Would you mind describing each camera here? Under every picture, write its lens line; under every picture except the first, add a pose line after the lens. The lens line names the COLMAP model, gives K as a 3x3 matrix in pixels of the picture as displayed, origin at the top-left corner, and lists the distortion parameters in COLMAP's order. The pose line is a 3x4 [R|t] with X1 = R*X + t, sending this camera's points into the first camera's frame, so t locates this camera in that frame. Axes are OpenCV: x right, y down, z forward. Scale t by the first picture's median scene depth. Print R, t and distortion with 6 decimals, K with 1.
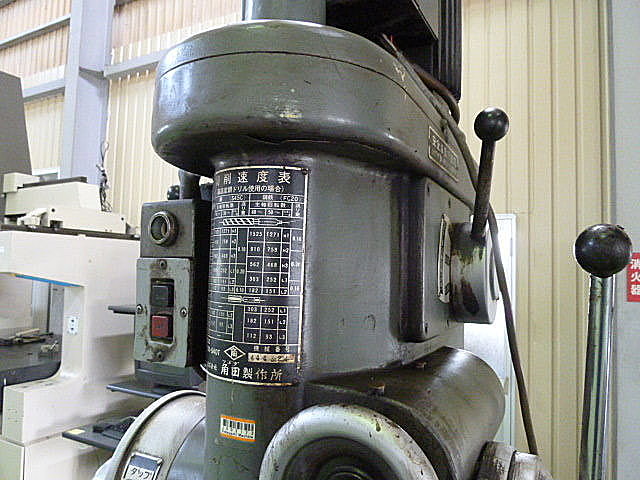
lens RADIAL K [[483.0, 0, 321.1], [0, 483.0, 243.1], [0, 0, 1]] dist [-0.030653, 0.003336]
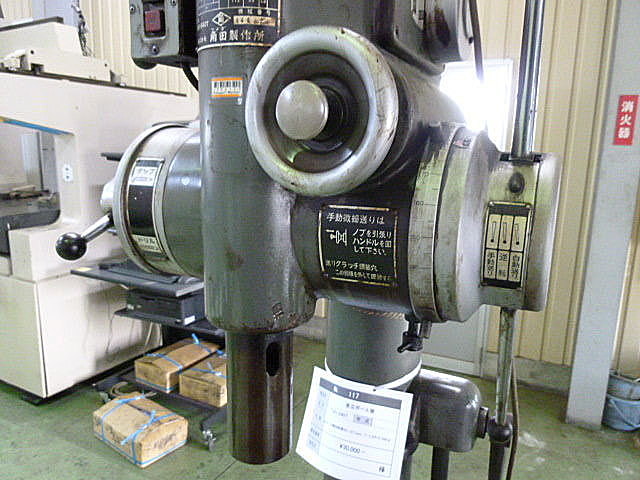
lens RADIAL K [[483.6, 0, 321.2], [0, 483.6, 241.8], [0, 0, 1]] dist [-0.023951, 0.000436]
pose [[0.999911, -0.004412, 0.012554, 0.025578], [0.001108, 0.967765, 0.251852, 0.316177], [-0.013260, -0.251816, 0.967684, -0.152802]]
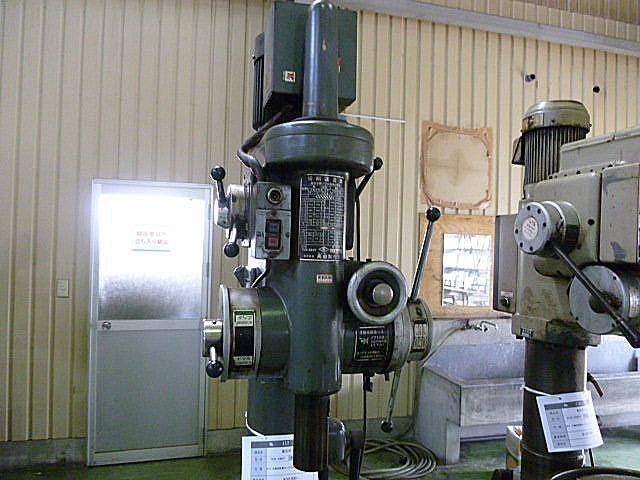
lens RADIAL K [[483.0, 0, 321.1], [0, 483.0, 243.1], [0, 0, 1]] dist [-0.030653, 0.003336]
pose [[0.736452, 0.000585, 0.676490, -1.337916], [-0.052048, 0.997084, 0.055800, 0.038789], [-0.674485, -0.076304, 0.734335, -0.591741]]
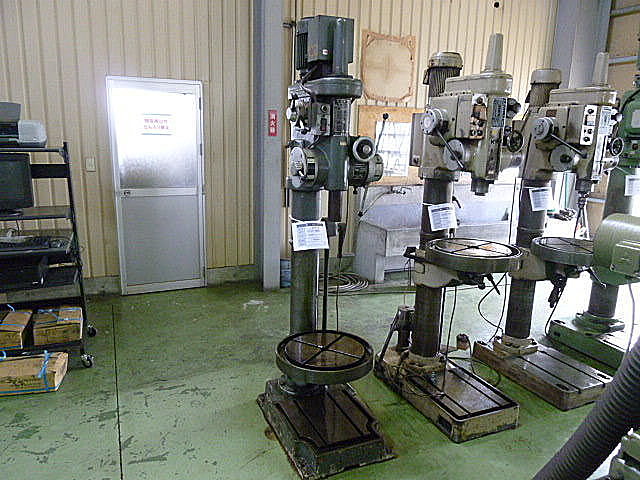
lens RADIAL K [[483.0, 0, 321.1], [0, 483.0, 243.1], [0, 0, 1]] dist [-0.030653, 0.003336]
pose [[0.620966, -0.179202, 0.763078, -3.764206], [-0.062630, 0.959059, 0.276193, -0.061524], [-0.781331, -0.219299, 0.584320, -1.910597]]
